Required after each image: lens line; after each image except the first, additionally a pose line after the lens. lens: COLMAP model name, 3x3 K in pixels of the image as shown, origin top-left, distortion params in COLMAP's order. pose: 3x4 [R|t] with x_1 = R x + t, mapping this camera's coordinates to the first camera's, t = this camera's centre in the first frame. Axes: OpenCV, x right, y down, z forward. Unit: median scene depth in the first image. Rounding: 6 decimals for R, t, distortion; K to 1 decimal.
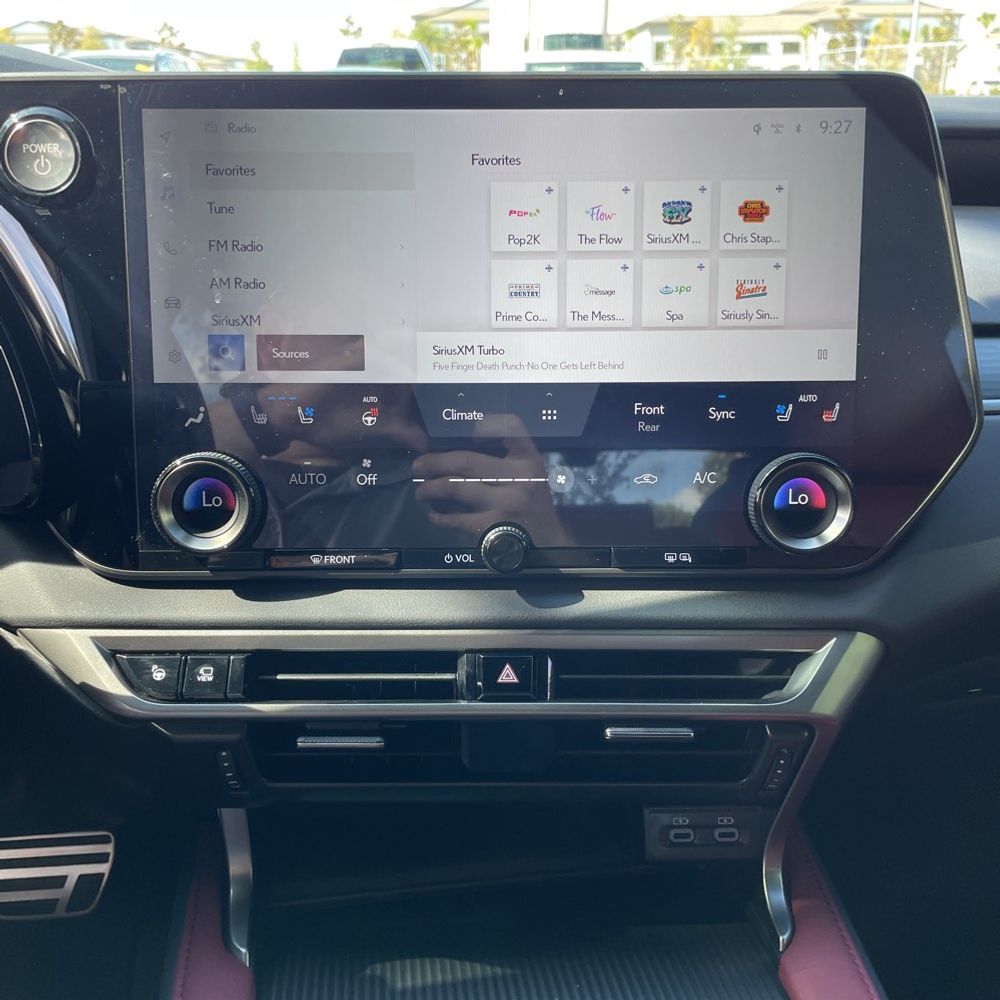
lens RADIAL K [[1001.2, 0, 499.0], [0, 1001.2, 493.0], [0, 0, 1]] dist [0.131895, -0.206992]
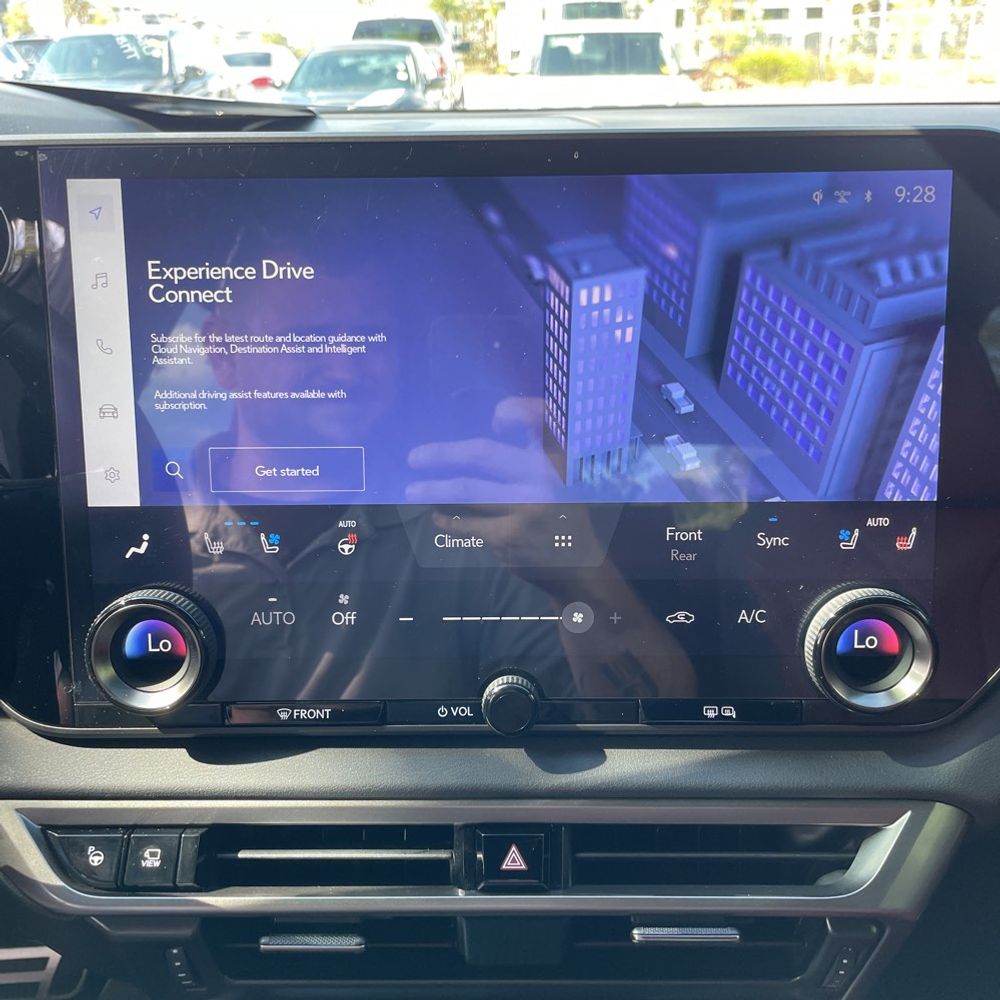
lens RADIAL K [[1008.1, 0, 500.0], [0, 1008.1, 500.0], [0, 0, 1]] dist [0.096813, -0.127392]
pose [[0.999853, -0.003116, -0.016850, 0.012152], [0.003588, 0.999599, 0.028079, -0.135702], [0.016756, -0.028135, 0.999464, 0.167756]]
